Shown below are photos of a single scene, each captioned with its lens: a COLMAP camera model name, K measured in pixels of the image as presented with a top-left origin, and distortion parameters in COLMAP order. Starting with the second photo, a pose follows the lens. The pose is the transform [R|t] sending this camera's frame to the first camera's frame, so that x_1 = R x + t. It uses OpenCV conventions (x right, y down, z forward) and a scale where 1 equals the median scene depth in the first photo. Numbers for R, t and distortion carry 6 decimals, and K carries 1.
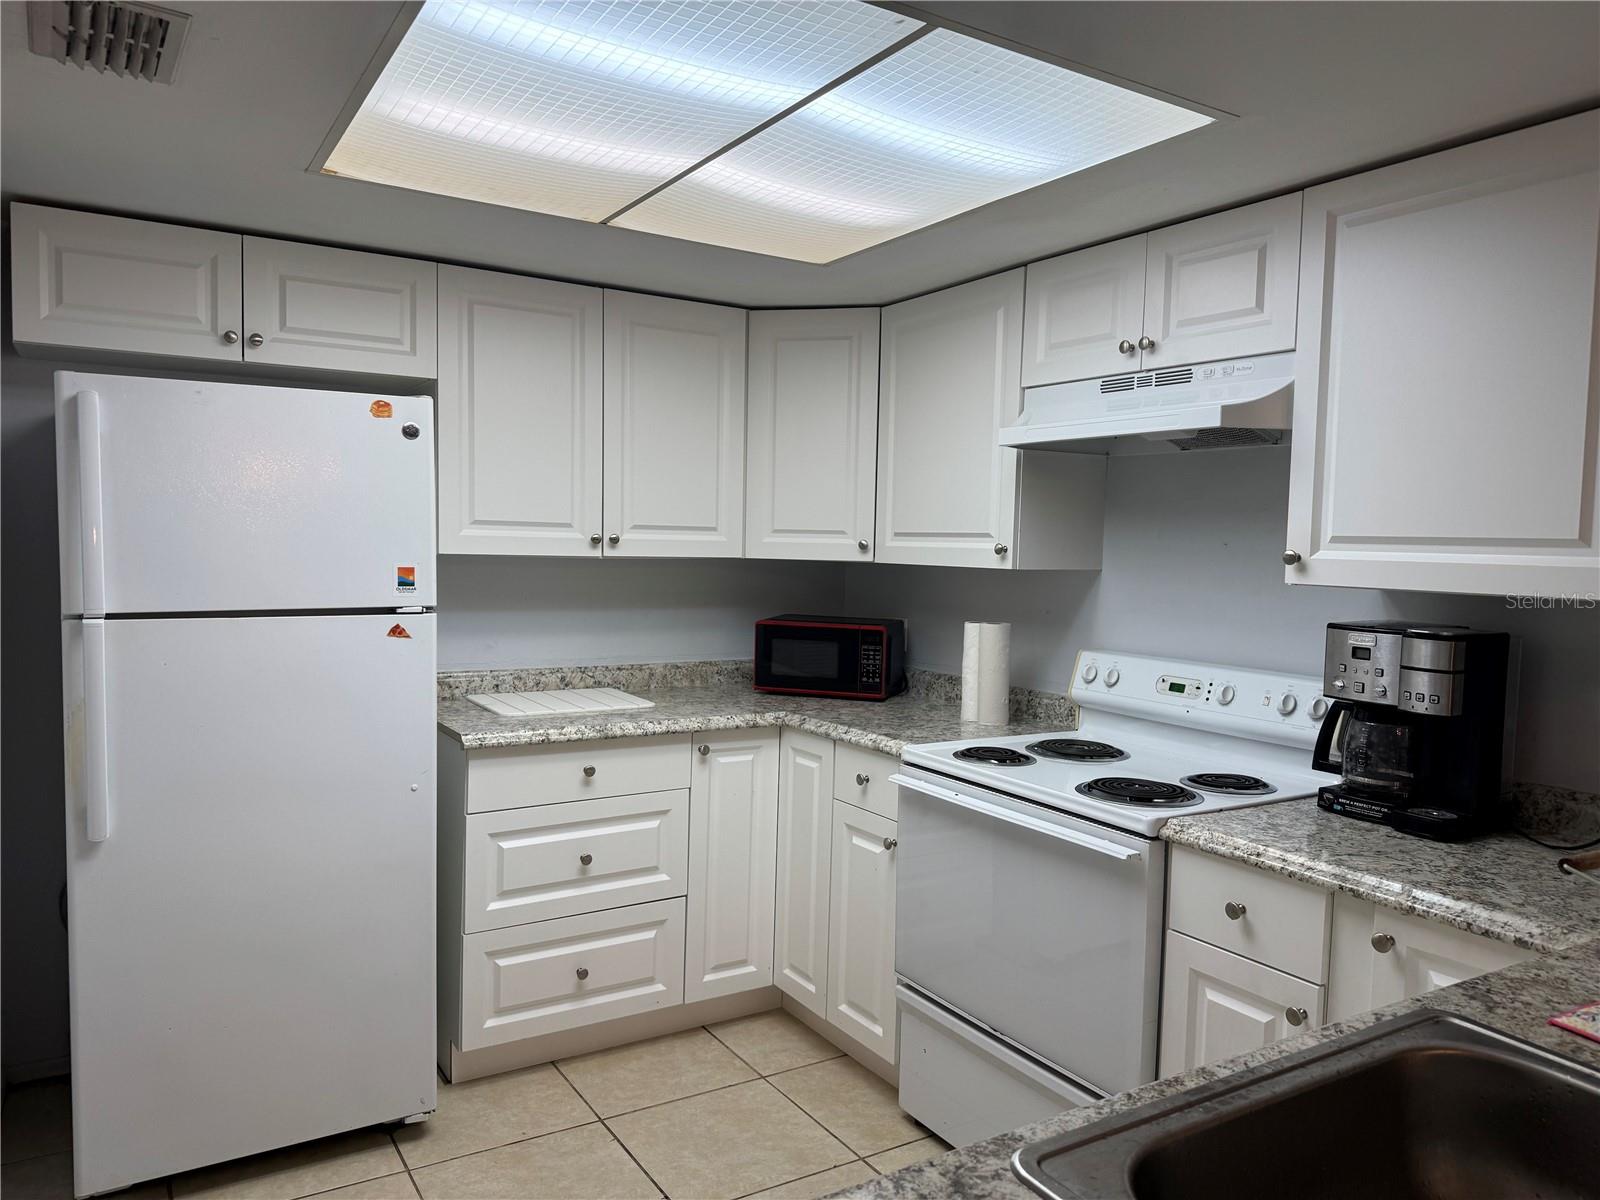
lens RADIAL K [[1098.3, 0, 800.0], [0, 1098.3, 600.0], [0, 0, 1]] dist [0.108150, -0.110561]
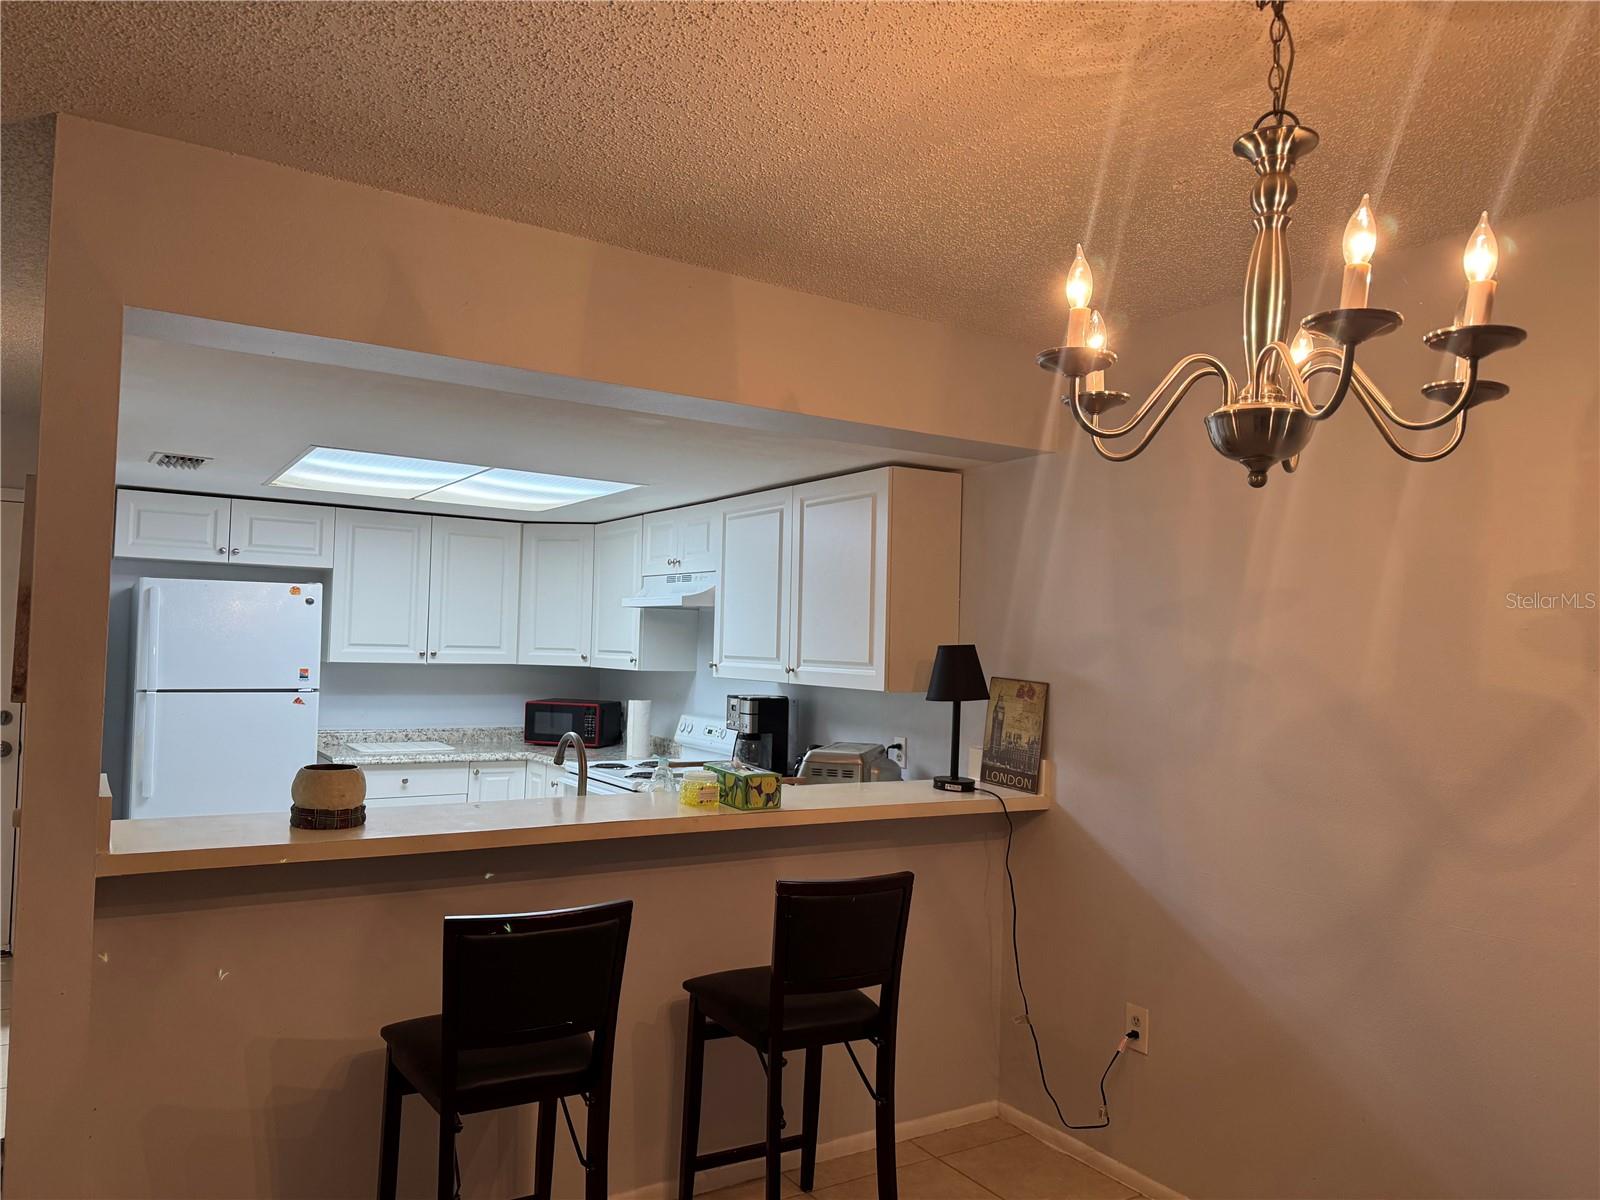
lens RADIAL K [[1114.2, 0, 811.6], [0, 1114.2, 599.3], [0, 0, 1]] dist [0.111759, -0.149002]
pose [[0.999802, 0.006172, 0.018894, 0.460832], [-0.004274, 0.995086, -0.098918, 0.039171], [-0.019412, 0.098818, 0.994916, -0.937192]]
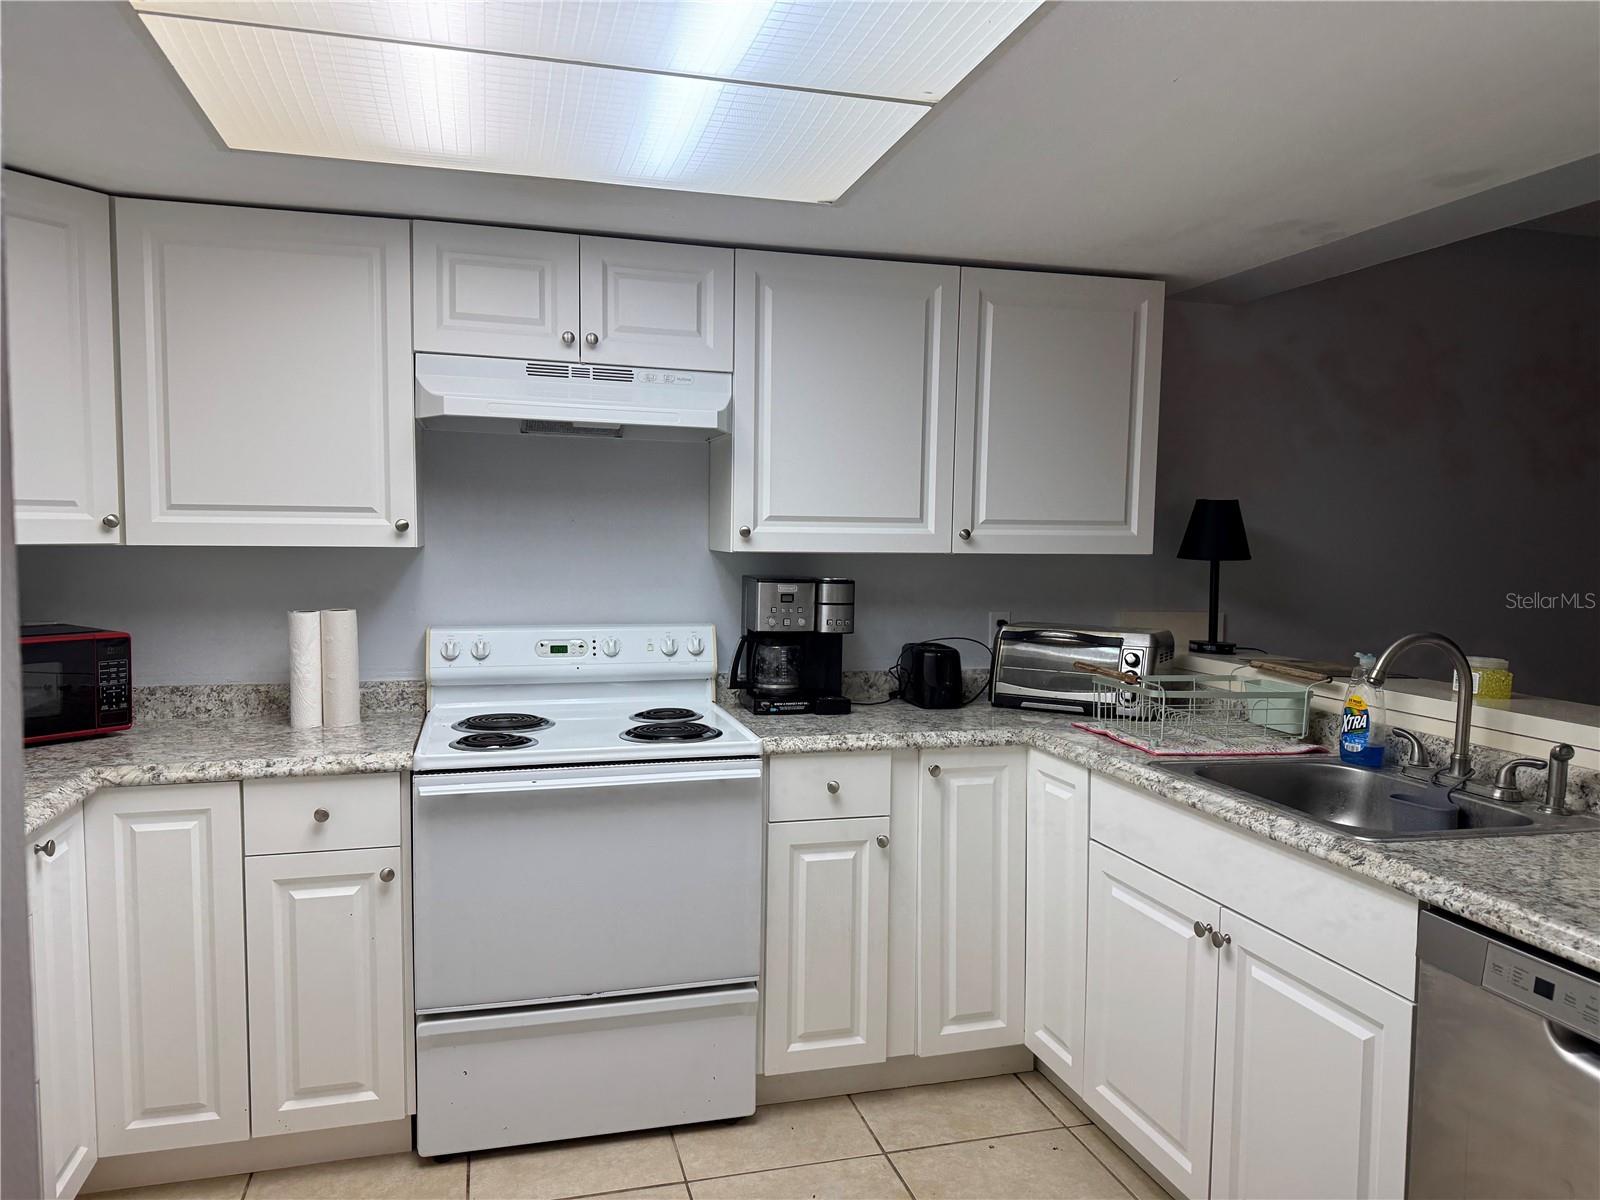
lens RADIAL K [[1098.3, 0, 800.0], [0, 1098.3, 600.0], [0, 0, 1]] dist [0.108150, -0.110561]
pose [[0.301244, -0.082715, 0.949953, -0.609428], [0.045146, 0.996351, 0.072439, -0.037828], [-0.952478, 0.021065, 0.303879, 0.416777]]
